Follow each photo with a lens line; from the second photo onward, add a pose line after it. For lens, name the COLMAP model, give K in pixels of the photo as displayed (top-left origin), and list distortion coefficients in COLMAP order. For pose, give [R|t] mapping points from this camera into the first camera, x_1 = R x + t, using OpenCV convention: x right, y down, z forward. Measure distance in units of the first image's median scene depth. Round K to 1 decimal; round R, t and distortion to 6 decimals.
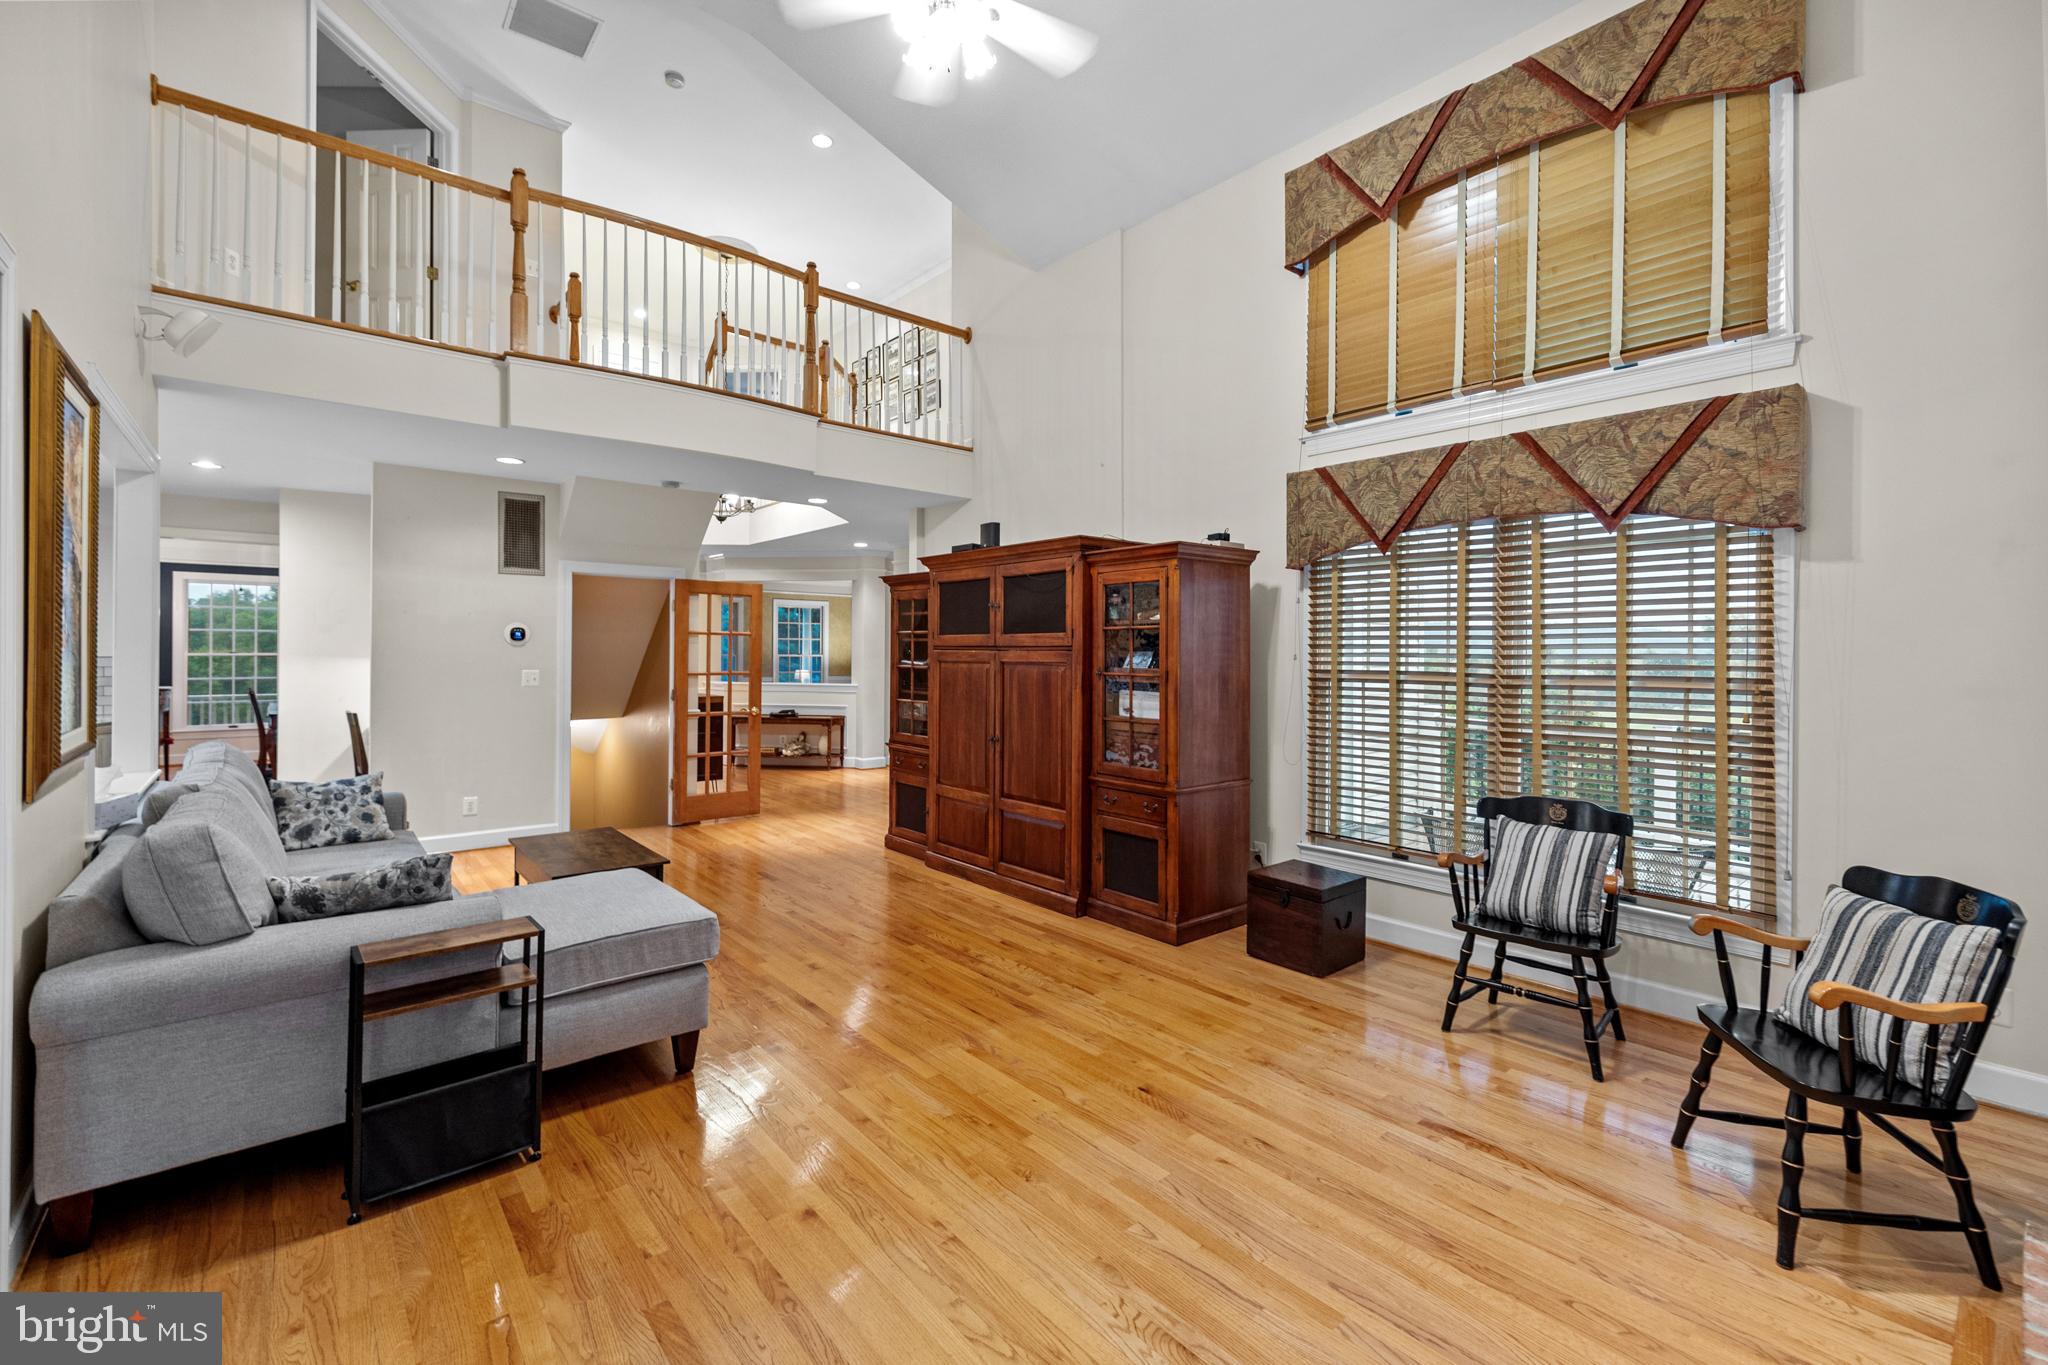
lens RADIAL K [[861.4, 0, 1035.3], [0, 861.4, 648.7], [0, 0, 1]] dist [-0.001131, 0.000927]
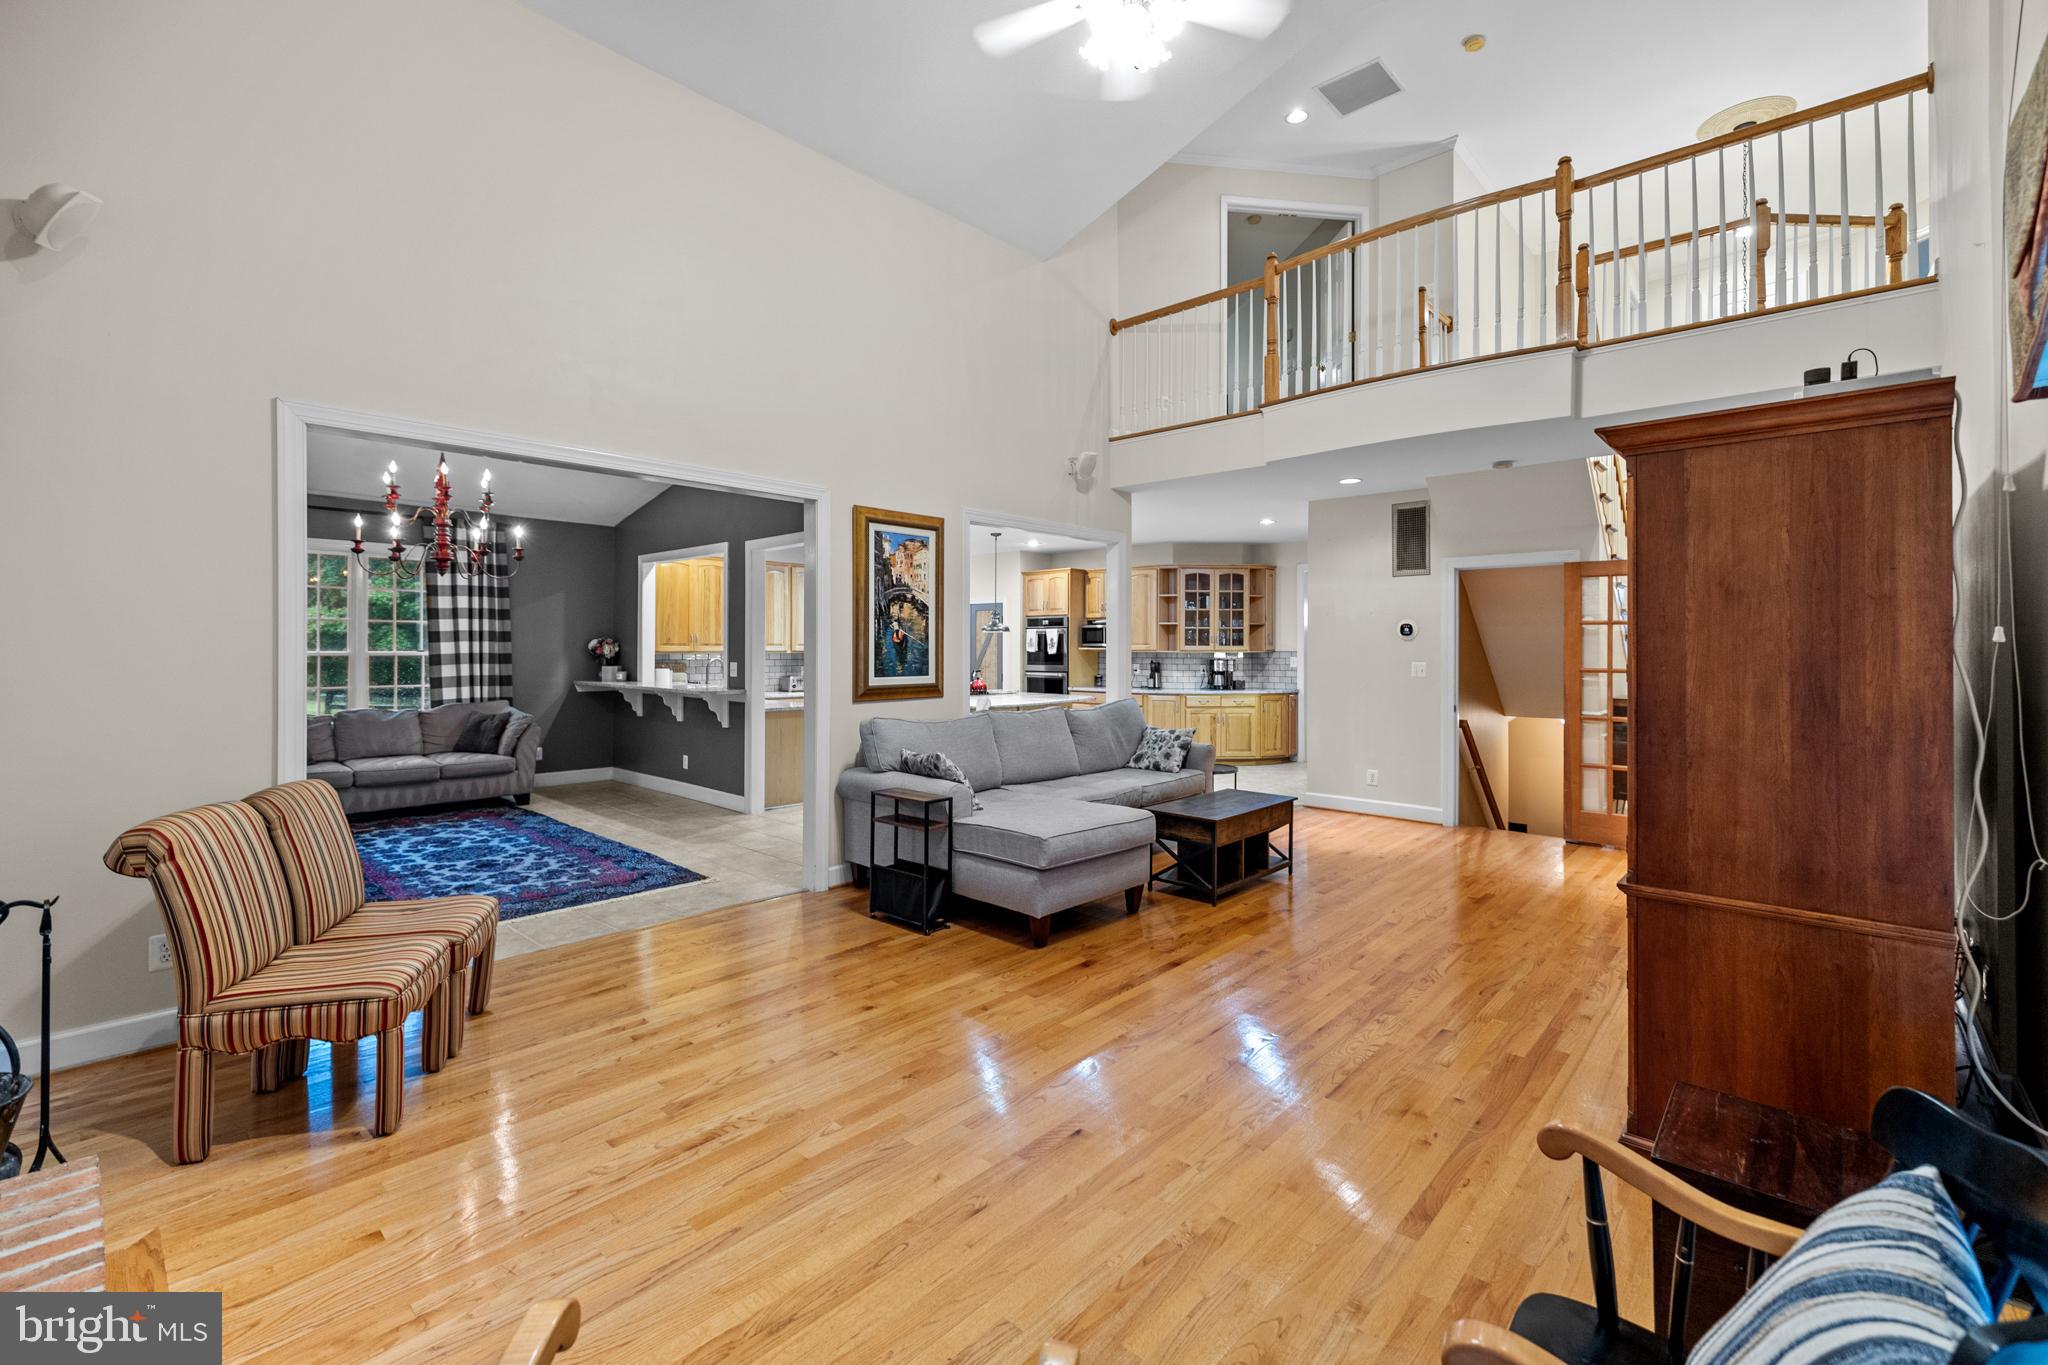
lens RADIAL K [[861.4, 0, 1026.1], [0, 861.4, 647.1], [0, 0, 1]] dist [-0.001131, 0.000927]
pose [[0.129000, -0.005293, -0.991630, 0.485709], [0.002299, 0.999985, -0.005039, 0.011357], [0.991642, -0.001629, 0.129010, 0.410494]]
